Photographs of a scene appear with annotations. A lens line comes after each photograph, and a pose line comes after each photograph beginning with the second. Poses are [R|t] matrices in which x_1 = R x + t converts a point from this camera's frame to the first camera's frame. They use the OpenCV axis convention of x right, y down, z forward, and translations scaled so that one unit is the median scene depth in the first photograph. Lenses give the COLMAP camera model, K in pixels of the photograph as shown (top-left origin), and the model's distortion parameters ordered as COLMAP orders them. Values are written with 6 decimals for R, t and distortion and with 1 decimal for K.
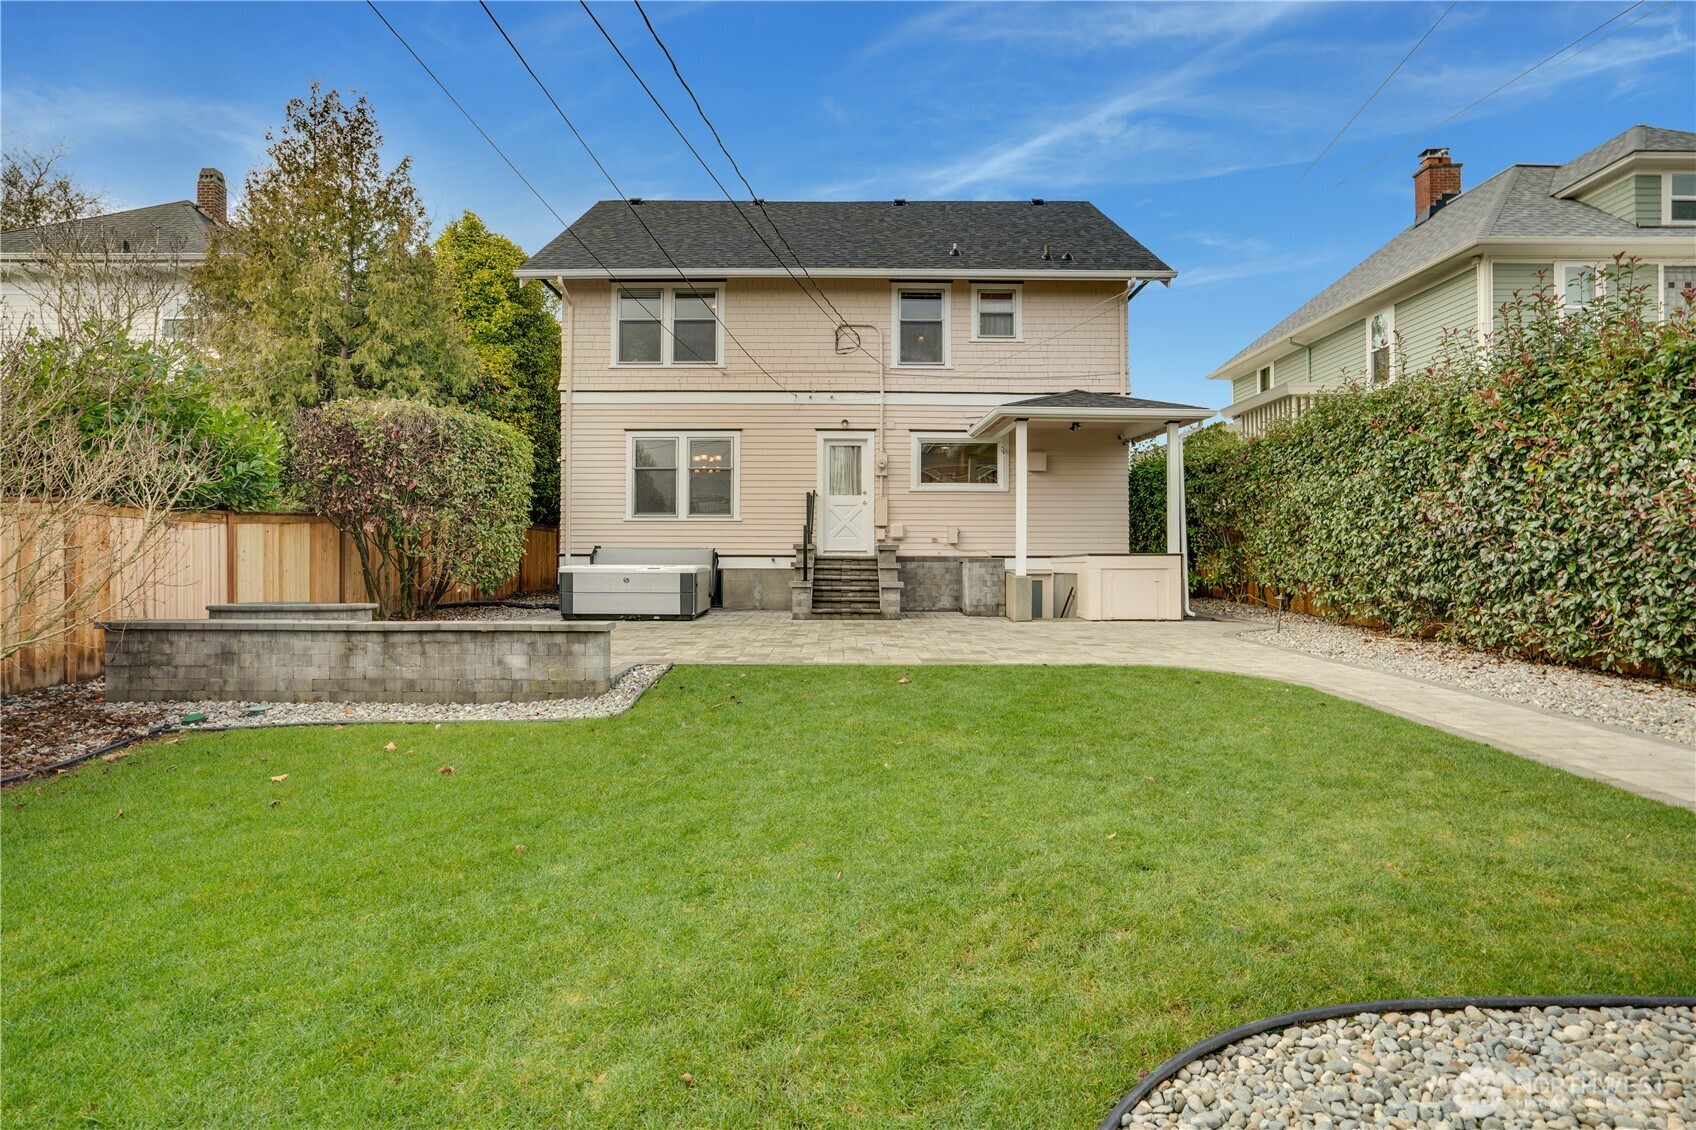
lens RADIAL K [[810.4, 0, 848.0], [0, 810.4, 565.0], [0, 0, 1]] dist [-0.000457, 0.000505]
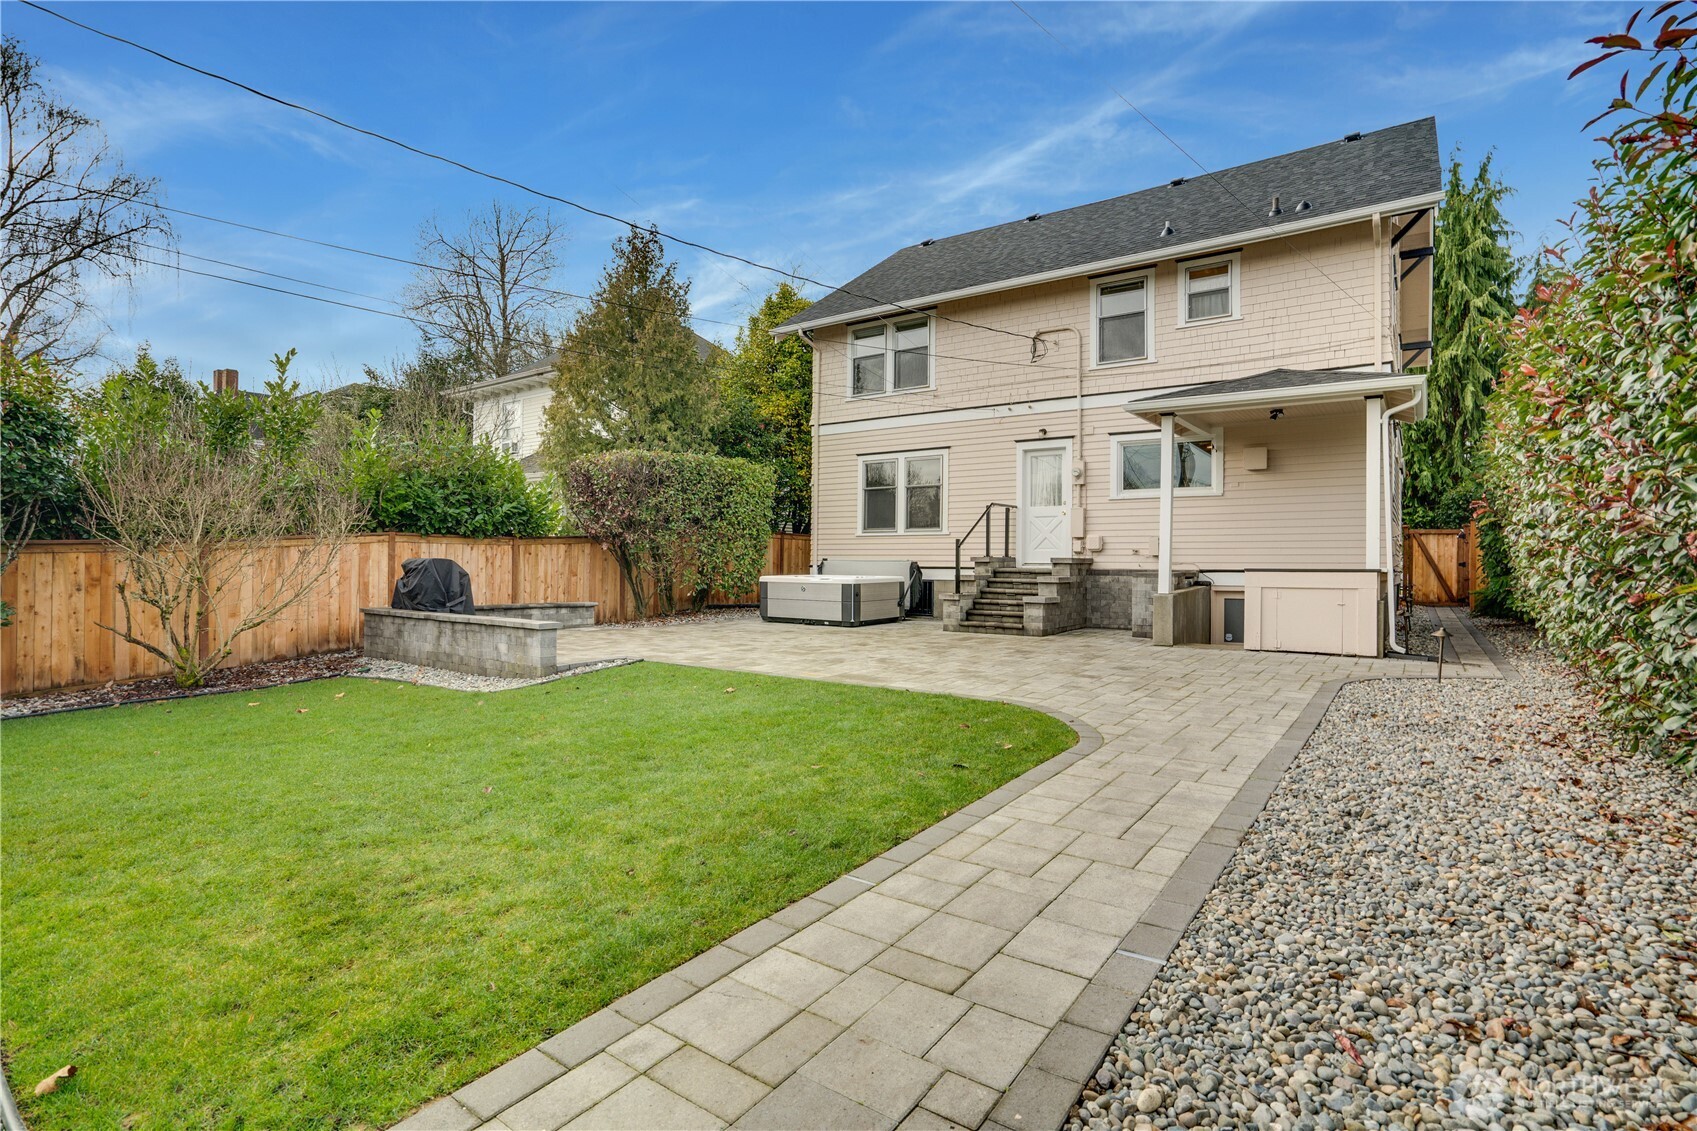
lens RADIAL K [[779.1, 0, 848.5], [0, 779.1, 565.5], [0, 0, 1]] dist [-0.003229, -0.000288]
pose [[0.837825, 0.004425, -0.545921, 0.315591], [-0.009803, 0.999928, -0.006940, -0.006225], [0.545851, 0.011166, 0.837808, 0.090445]]
